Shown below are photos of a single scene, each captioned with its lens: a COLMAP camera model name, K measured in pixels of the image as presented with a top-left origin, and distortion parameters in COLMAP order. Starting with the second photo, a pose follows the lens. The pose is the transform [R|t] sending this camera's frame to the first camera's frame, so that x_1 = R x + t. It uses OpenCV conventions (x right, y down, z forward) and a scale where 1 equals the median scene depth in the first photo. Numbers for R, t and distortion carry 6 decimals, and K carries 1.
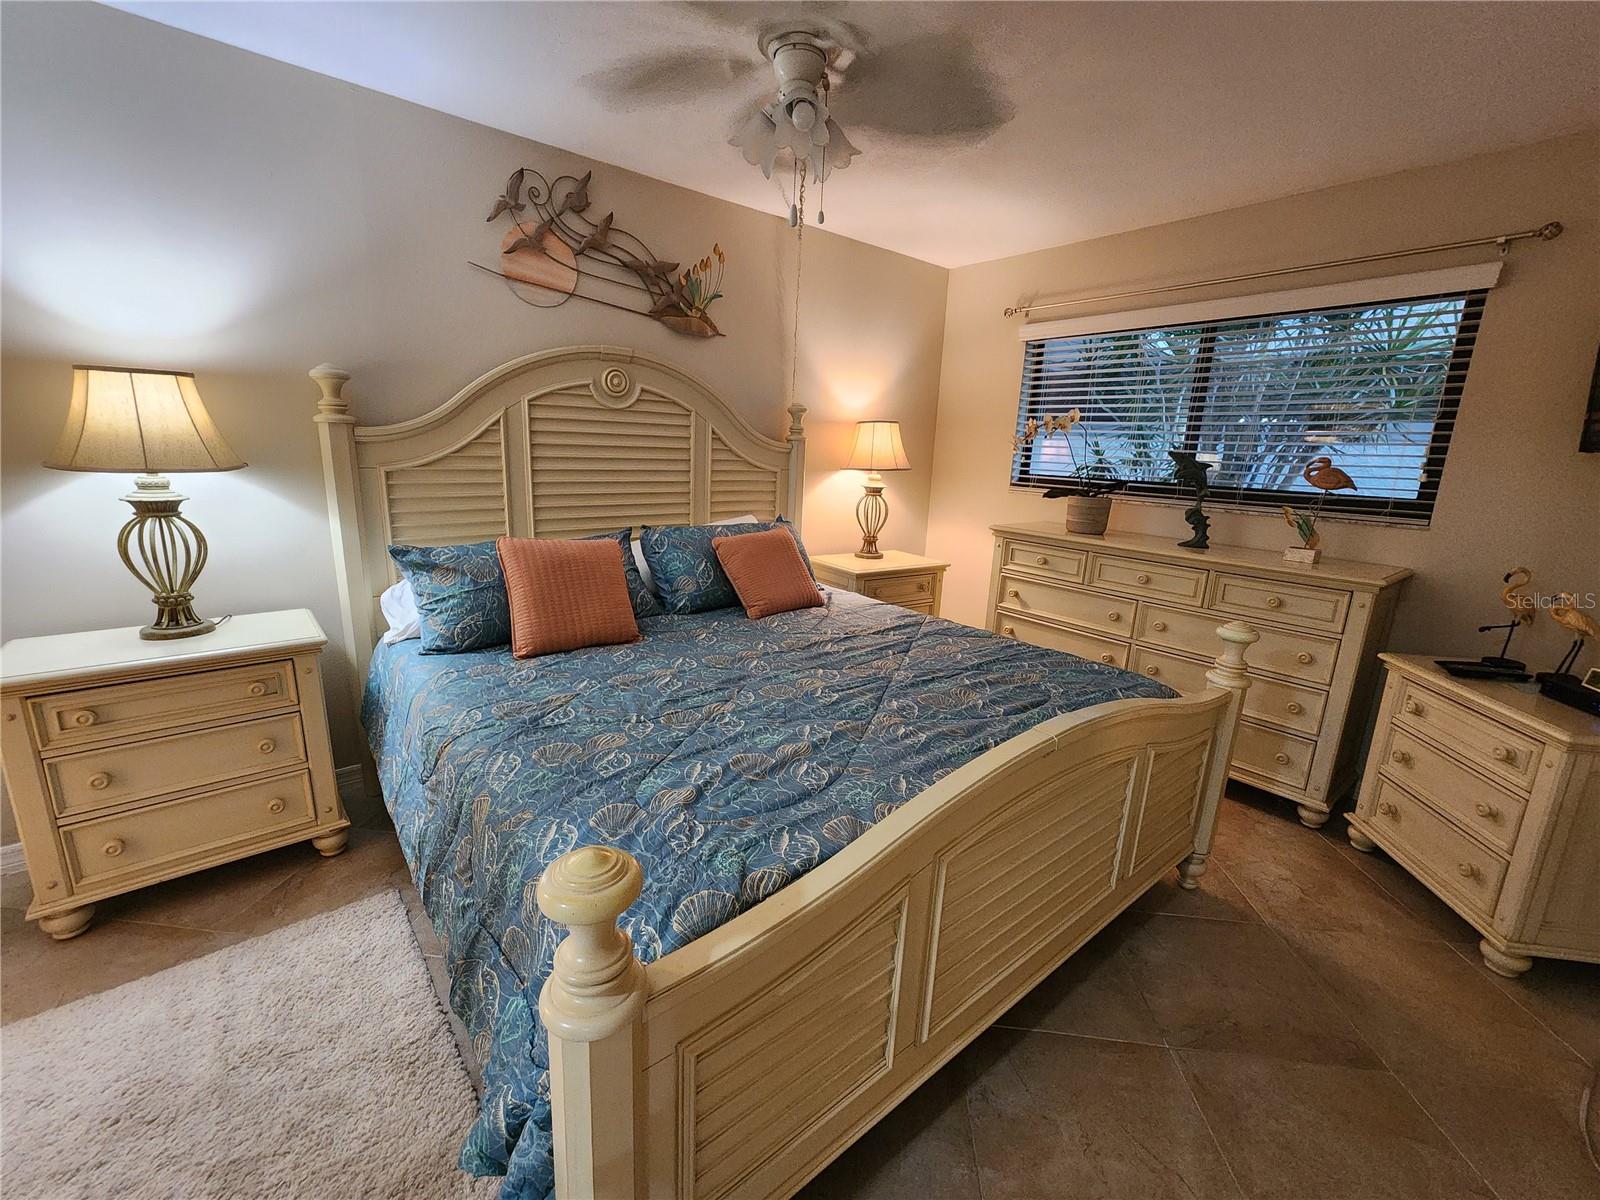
lens RADIAL K [[653.6, 0, 799.7], [0, 653.6, 596.0], [0, 0, 1]] dist [-0.003110, 0.000047]
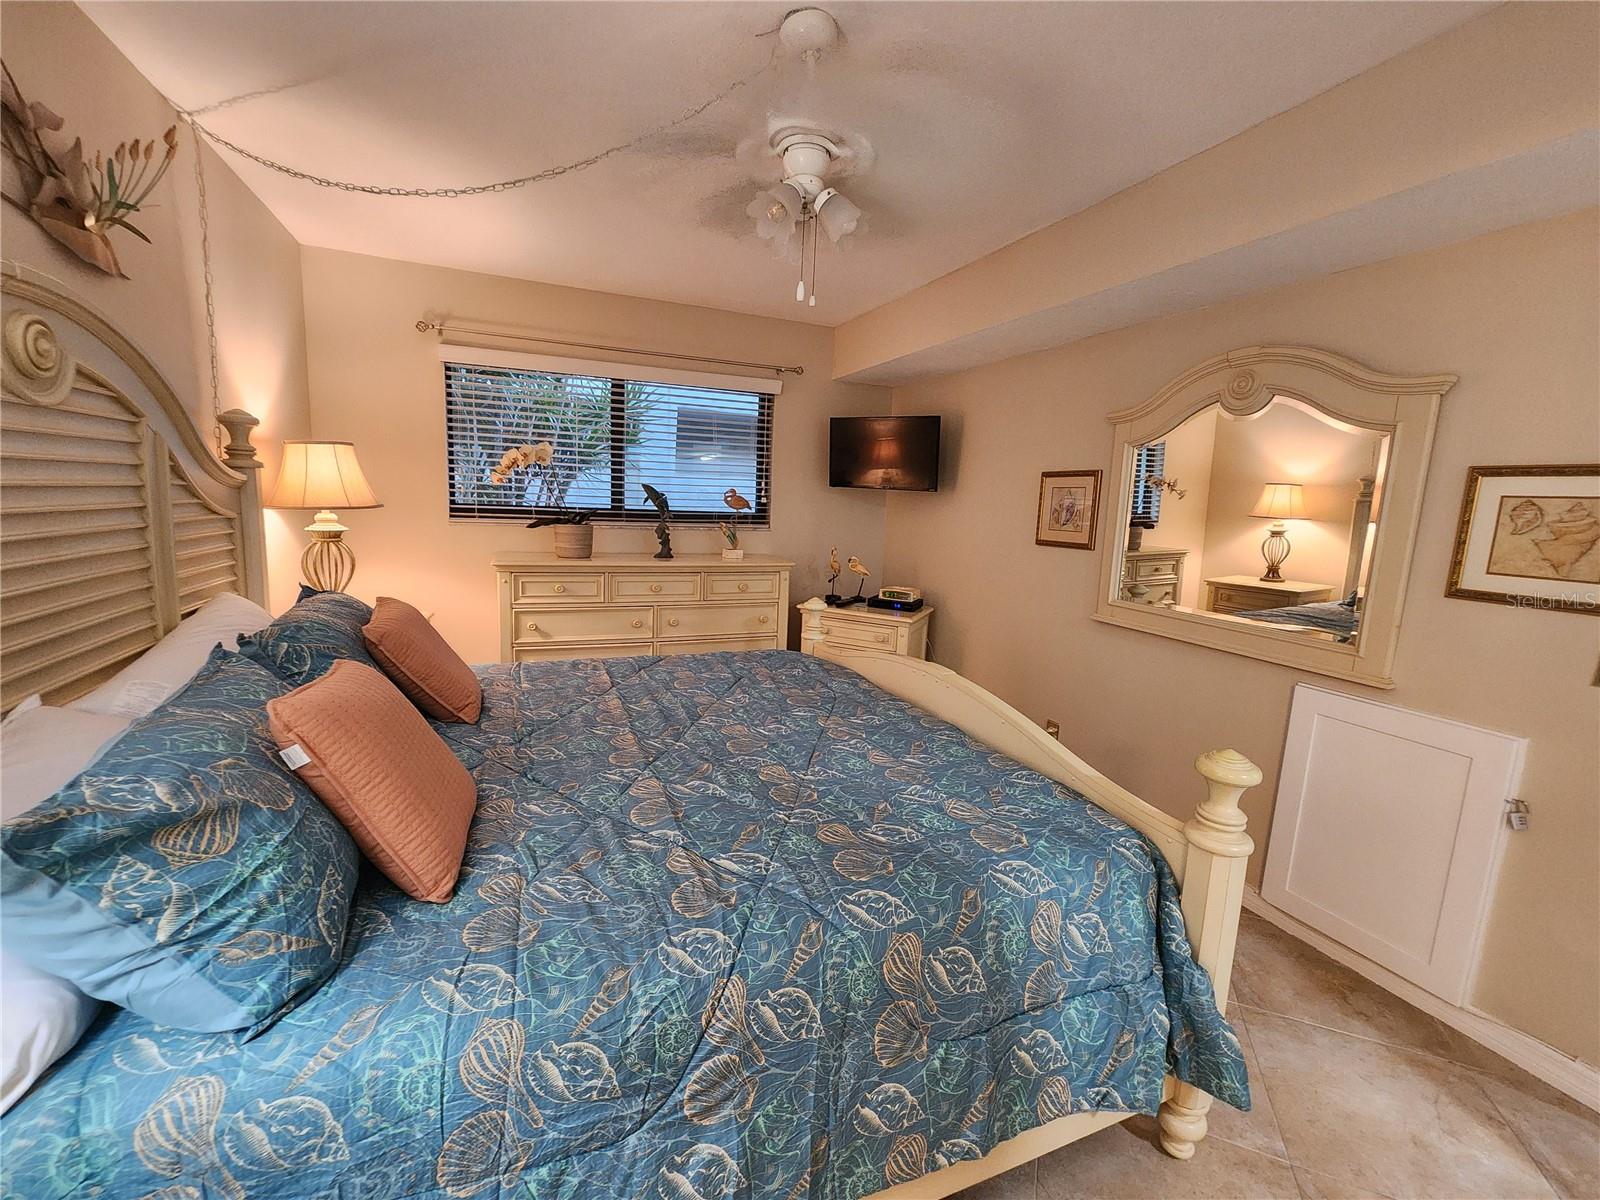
lens RADIAL K [[653.6, 0, 798.2], [0, 653.6, 597.6], [0, 0, 1]] dist [-0.003110, 0.000047]
pose [[0.293486, -0.172043, 0.940355, -0.566206], [0.185370, 0.975244, 0.120572, -0.109878], [-0.937819, 0.138927, 0.318112, 0.371042]]
